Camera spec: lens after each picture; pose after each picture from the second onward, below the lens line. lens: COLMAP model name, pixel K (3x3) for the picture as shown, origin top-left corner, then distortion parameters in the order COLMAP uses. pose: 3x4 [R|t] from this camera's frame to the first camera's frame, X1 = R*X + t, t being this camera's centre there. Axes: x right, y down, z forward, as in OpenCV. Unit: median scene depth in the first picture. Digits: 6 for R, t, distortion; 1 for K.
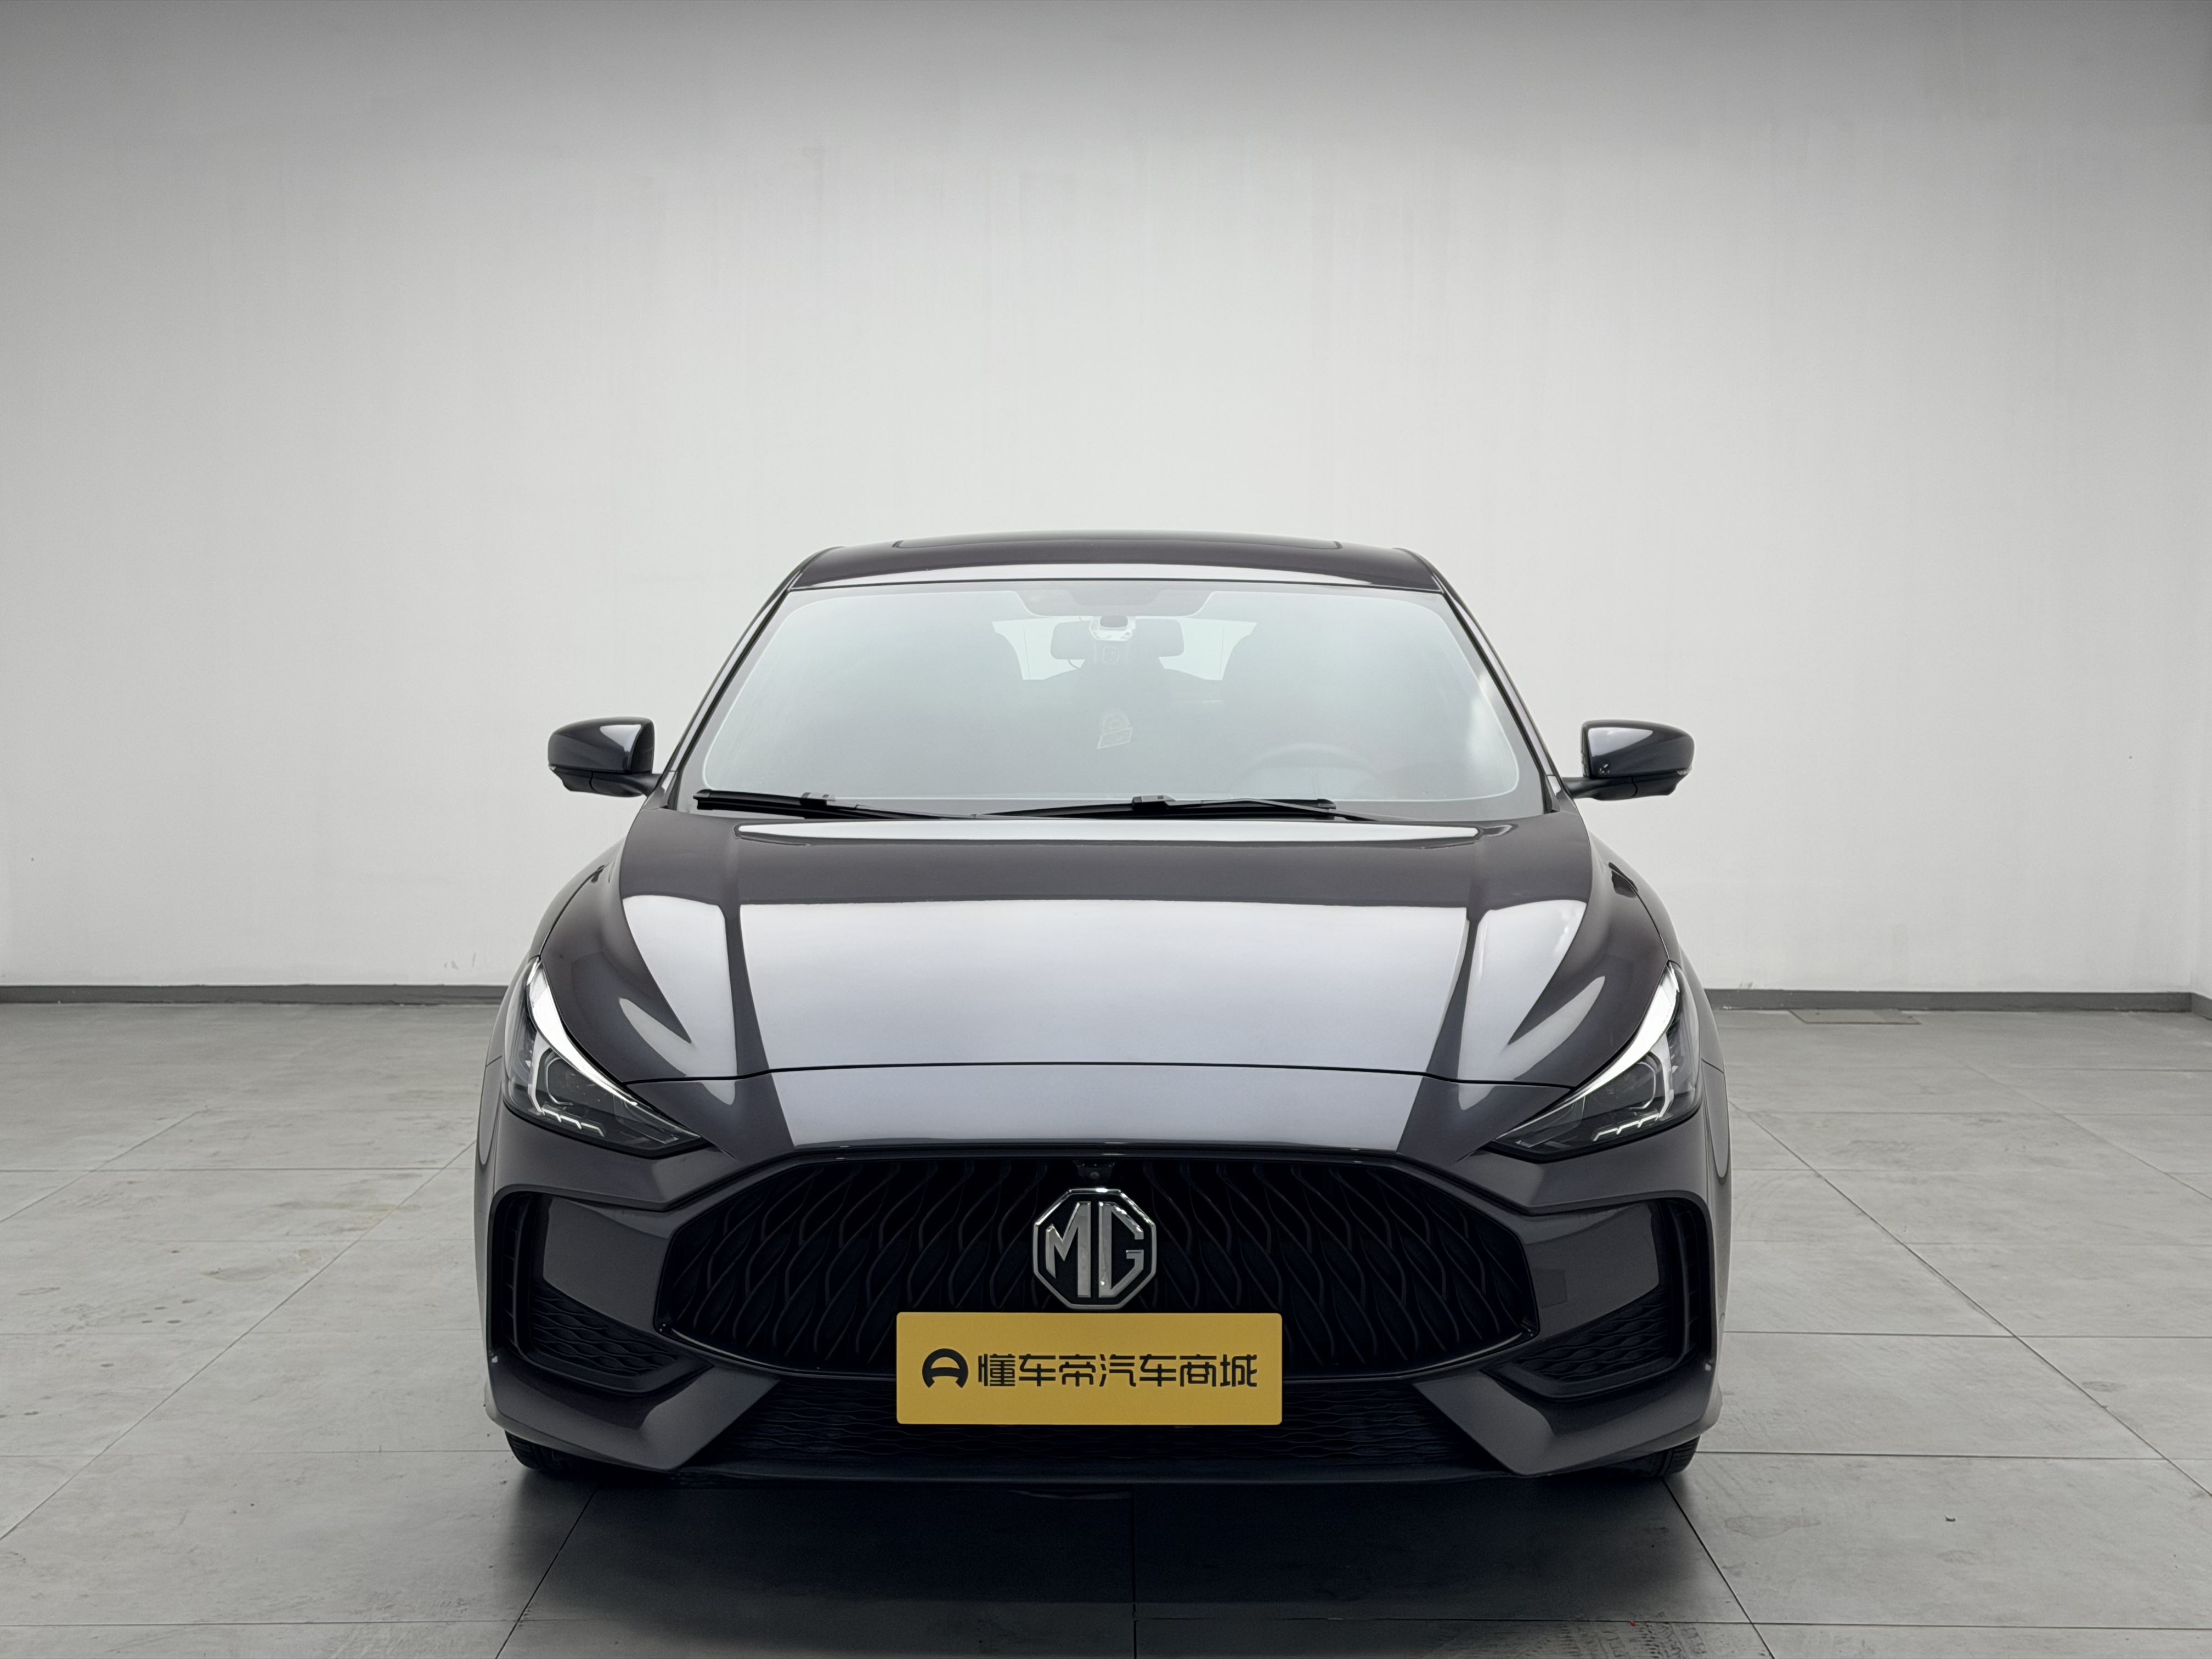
lens RADIAL K [[3084.0, 0, 1101.7], [0, 3084.0, 832.0], [0, 0, 1]] dist [0.192283, 0.000000]
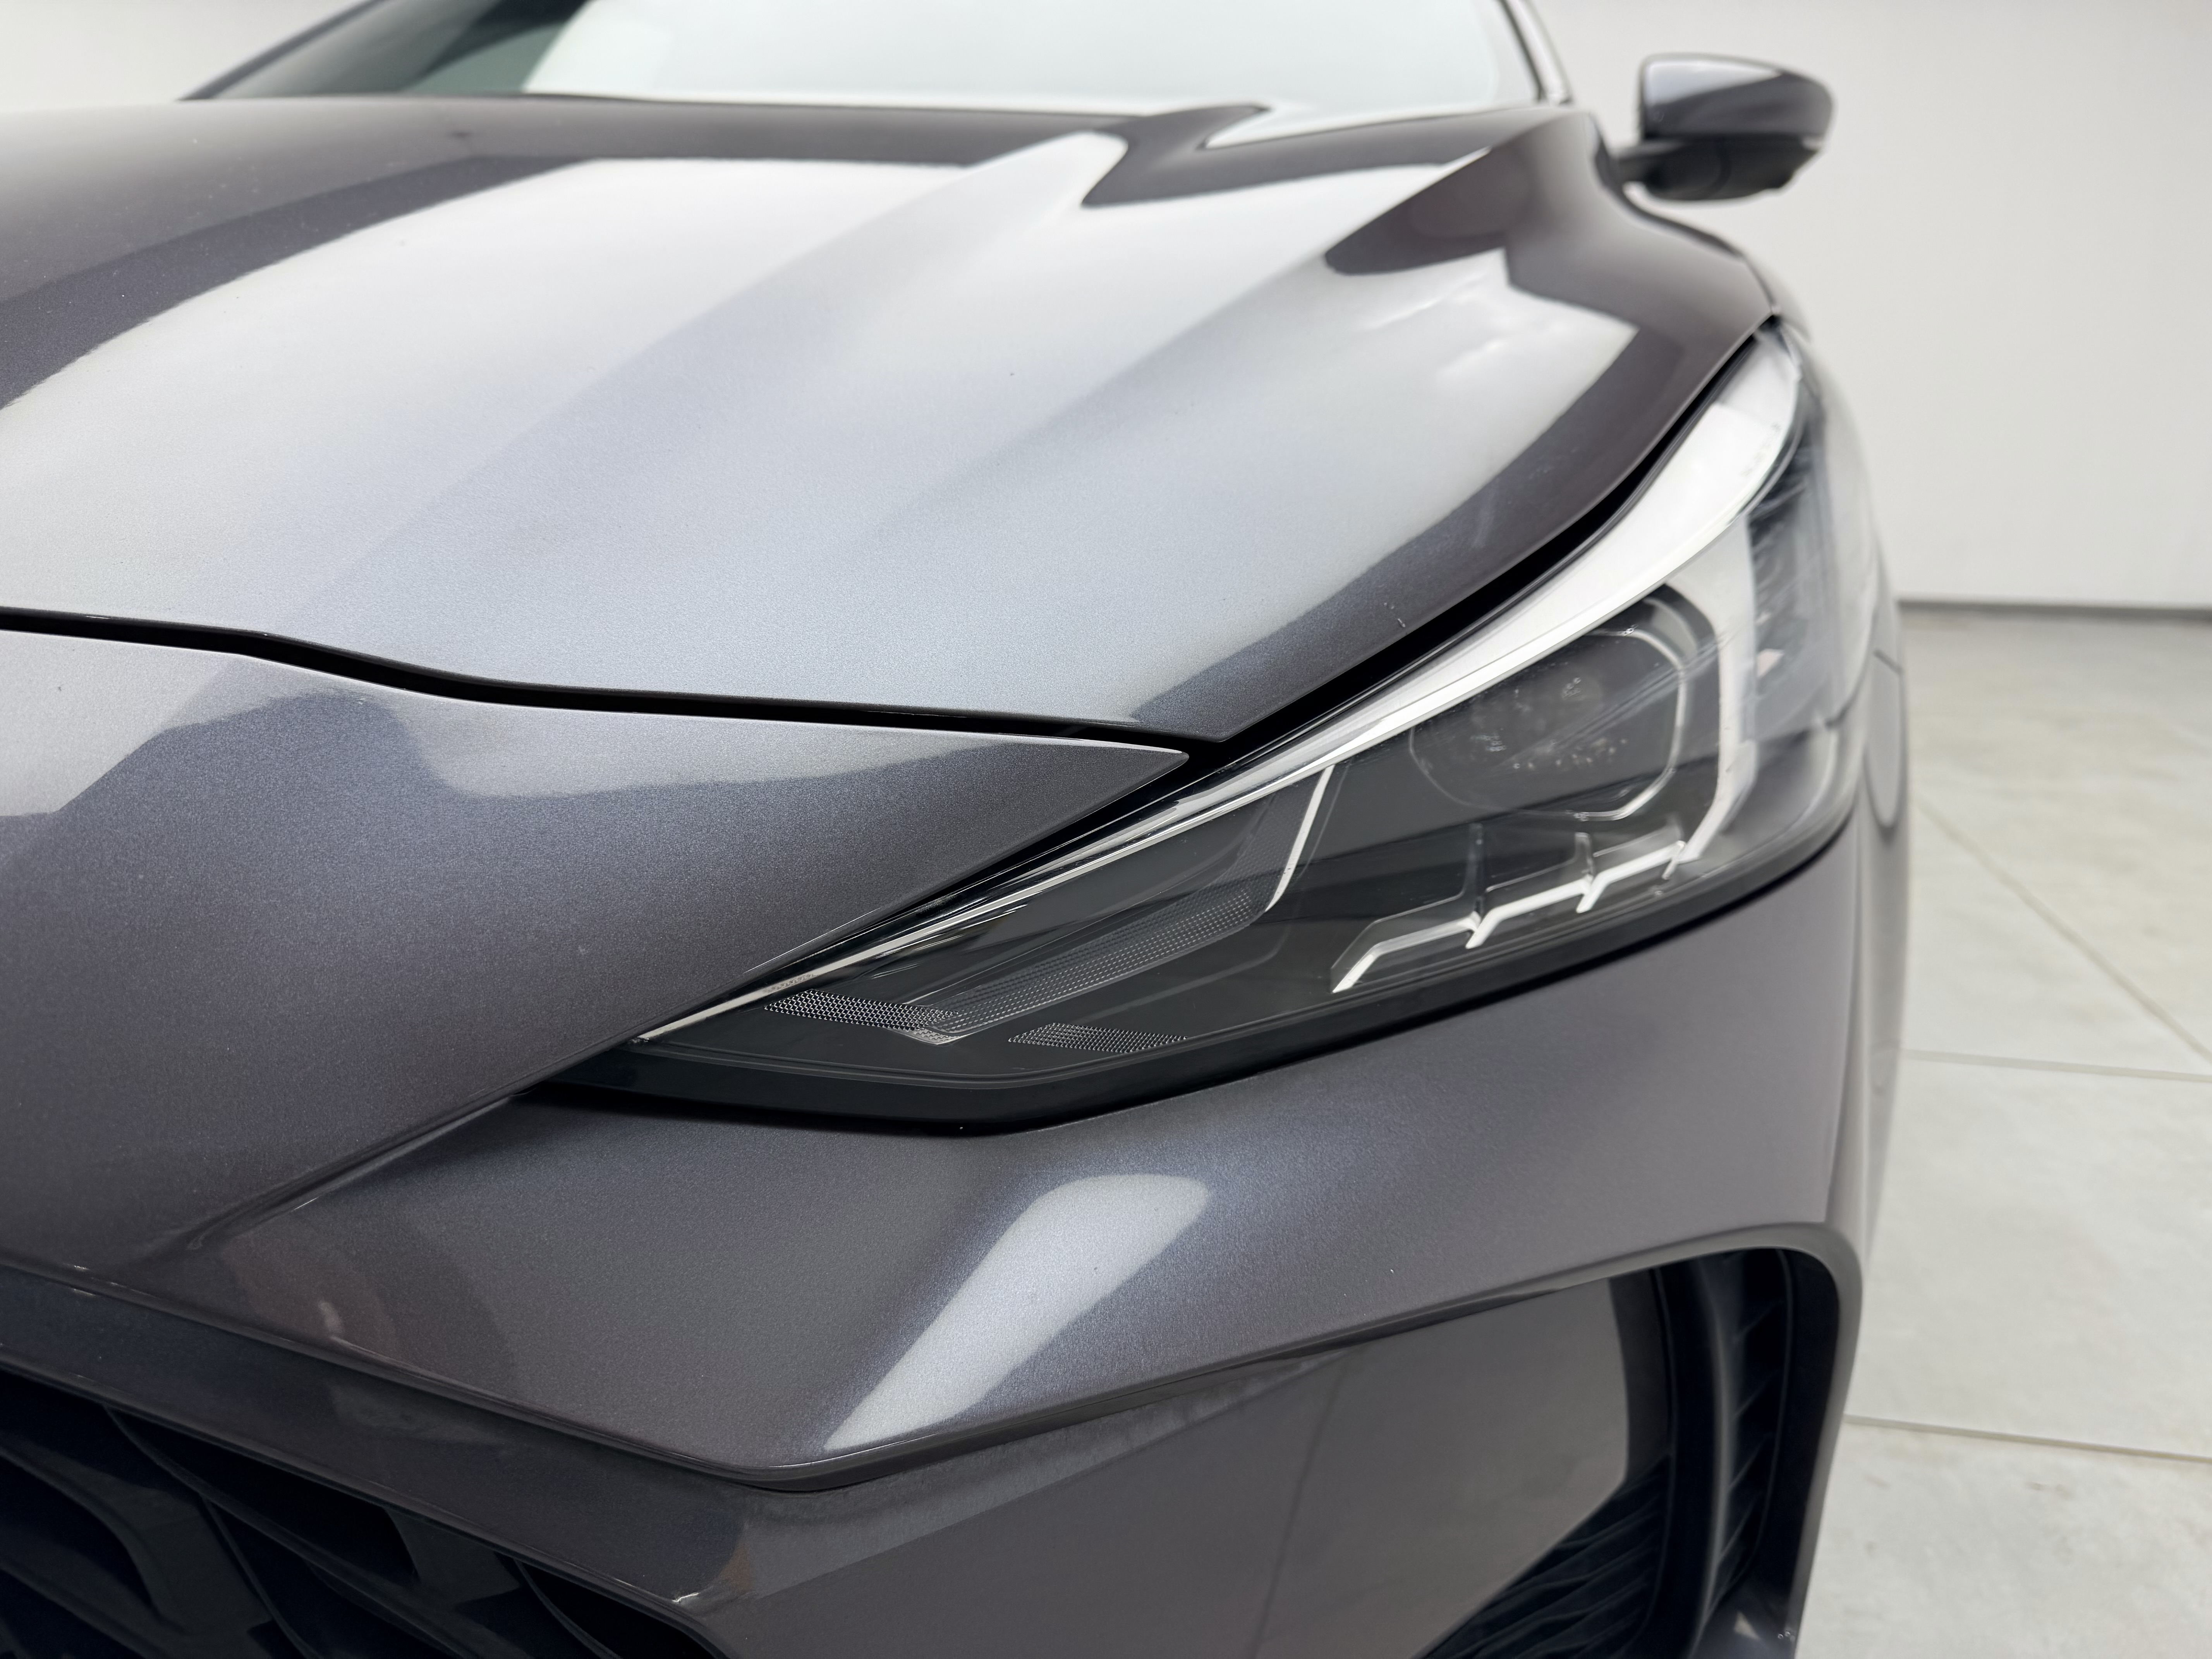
lens RADIAL K [[1592.7, 0, 1113.8], [0, 1592.7, 833.4], [0, 0, 1]] dist [0.014451, -0.047071]
pose [[0.981520, 0.057948, -0.182376, 0.155880], [-0.021494, 0.980401, 0.195836, 0.065533], [0.190150, -0.188297, 0.963528, 0.859315]]
